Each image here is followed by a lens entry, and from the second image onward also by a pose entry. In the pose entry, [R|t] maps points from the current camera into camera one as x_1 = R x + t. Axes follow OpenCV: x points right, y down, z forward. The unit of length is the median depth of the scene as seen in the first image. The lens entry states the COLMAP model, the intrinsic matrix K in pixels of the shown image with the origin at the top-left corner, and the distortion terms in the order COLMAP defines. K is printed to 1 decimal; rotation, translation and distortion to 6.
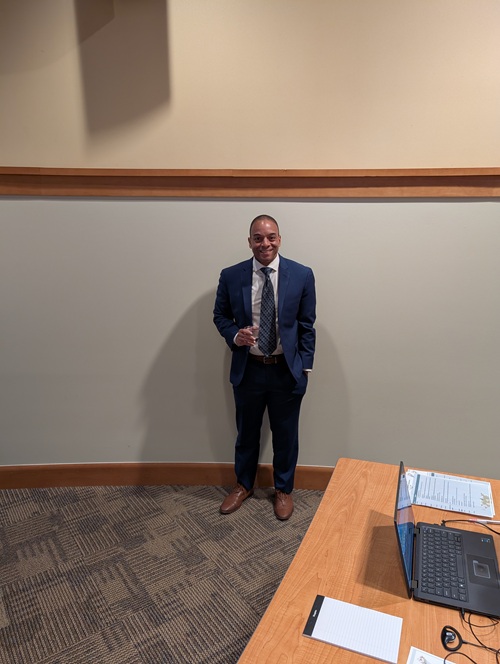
lens RADIAL K [[463.9, 0, 251.1], [0, 463.9, 319.6], [0, 0, 1]] dist [0.006170, -0.002267]
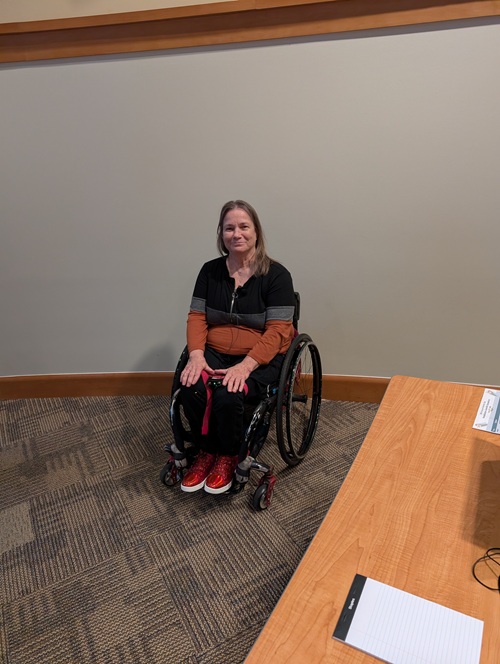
lens RADIAL K [[463.9, 0, 251.1], [0, 463.9, 319.6], [0, 0, 1]] dist [0.006170, -0.002267]
pose [[0.993189, -0.014359, -0.115625, 0.041973], [0.038081, 0.977882, 0.205664, 0.035072], [0.110114, -0.208666, 0.971768, 0.222415]]
